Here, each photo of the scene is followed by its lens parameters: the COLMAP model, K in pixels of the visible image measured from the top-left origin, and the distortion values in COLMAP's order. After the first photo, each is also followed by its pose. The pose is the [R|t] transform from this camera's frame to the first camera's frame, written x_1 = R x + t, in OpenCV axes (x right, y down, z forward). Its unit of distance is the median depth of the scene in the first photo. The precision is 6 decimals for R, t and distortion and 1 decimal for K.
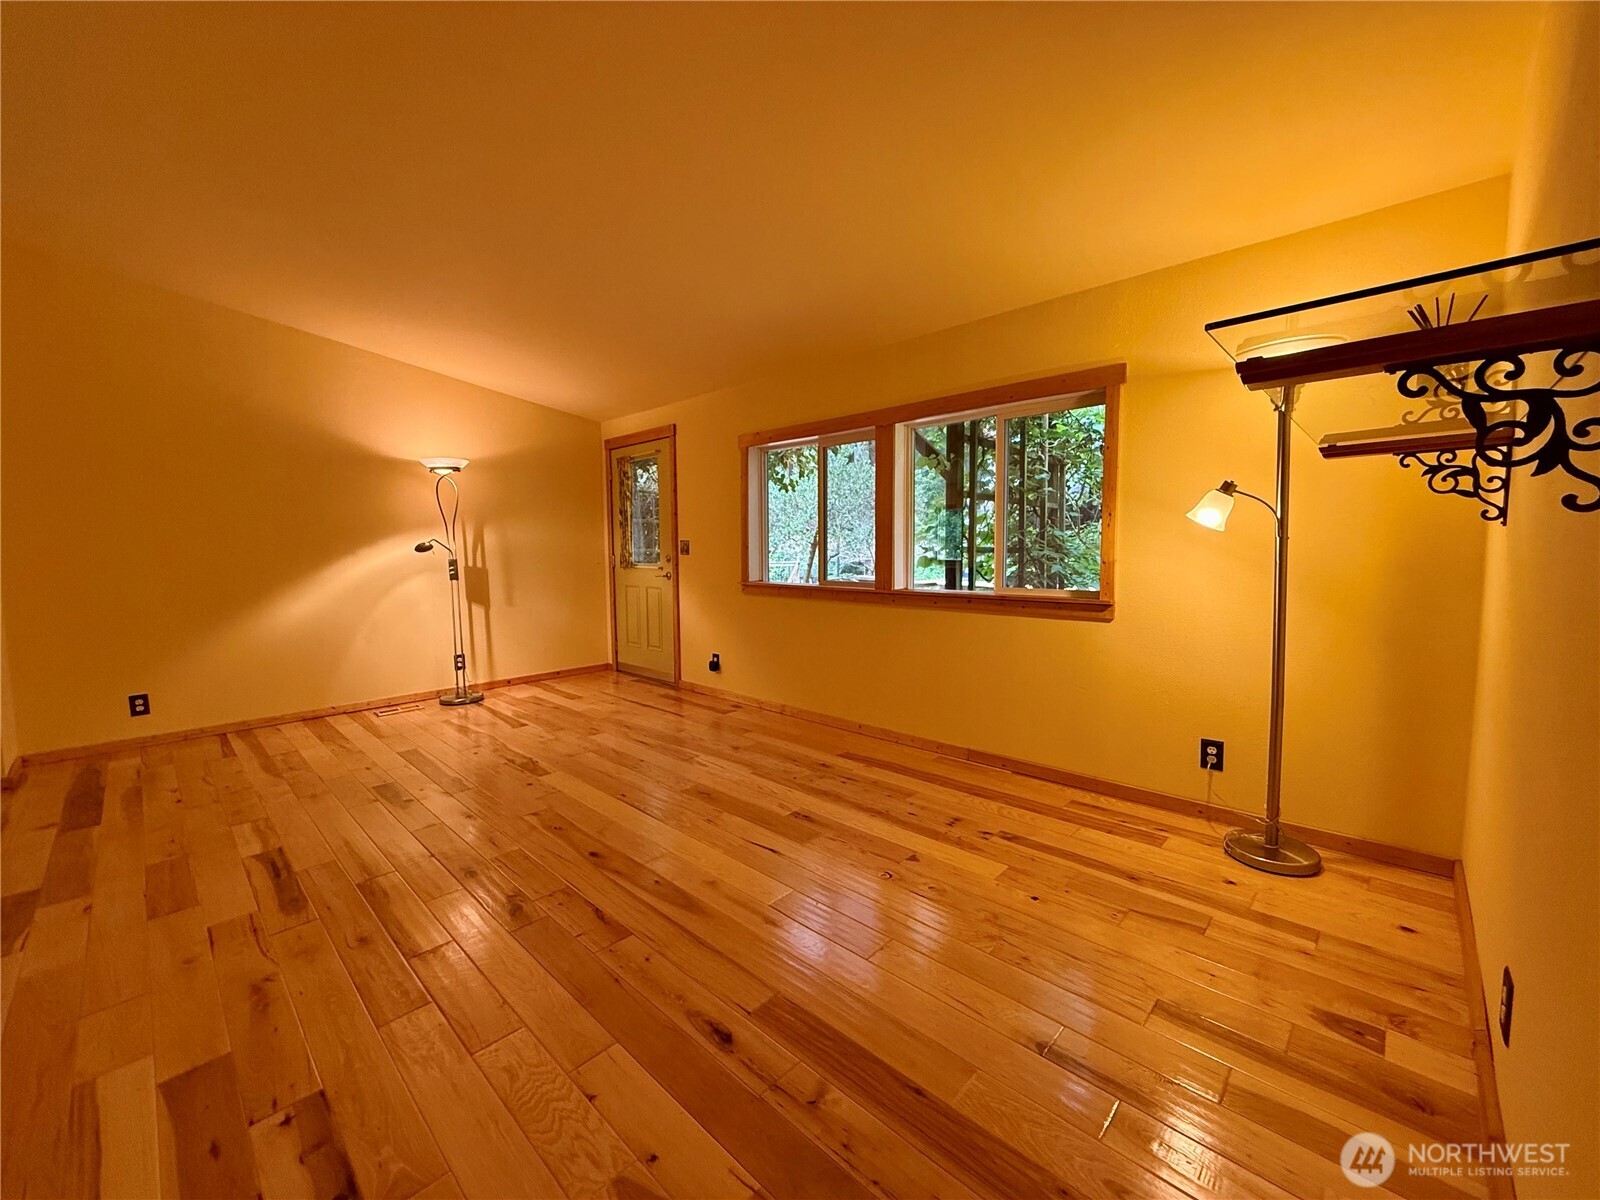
lens RADIAL K [[641.2, 0, 793.5], [0, 641.2, 598.1], [0, 0, 1]] dist [0.000700, 0.000405]
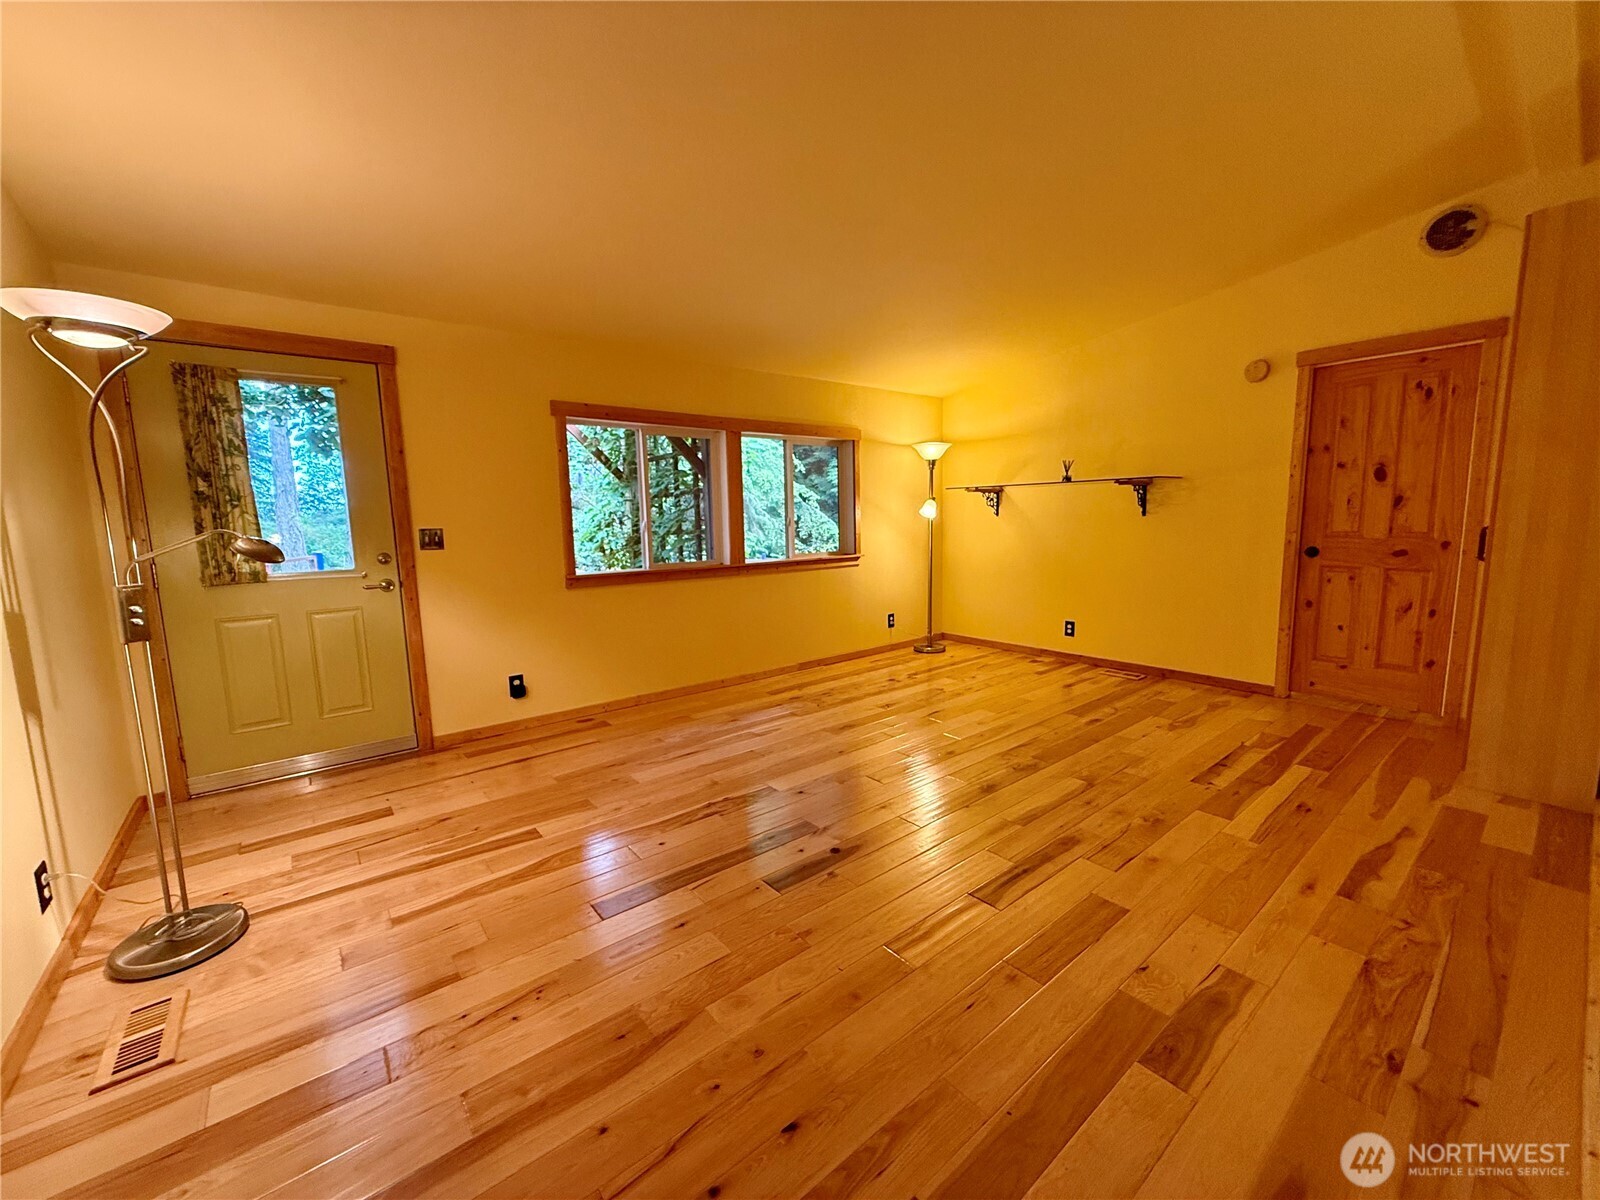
lens RADIAL K [[641.2, 0, 793.9], [0, 641.2, 600.5], [0, 0, 1]] dist [0.000700, 0.000405]
pose [[0.120126, -0.121024, 0.985354, -1.142586], [0.101824, 0.988809, 0.109035, -0.071528], [-0.987523, 0.087235, 0.131105, 0.774254]]
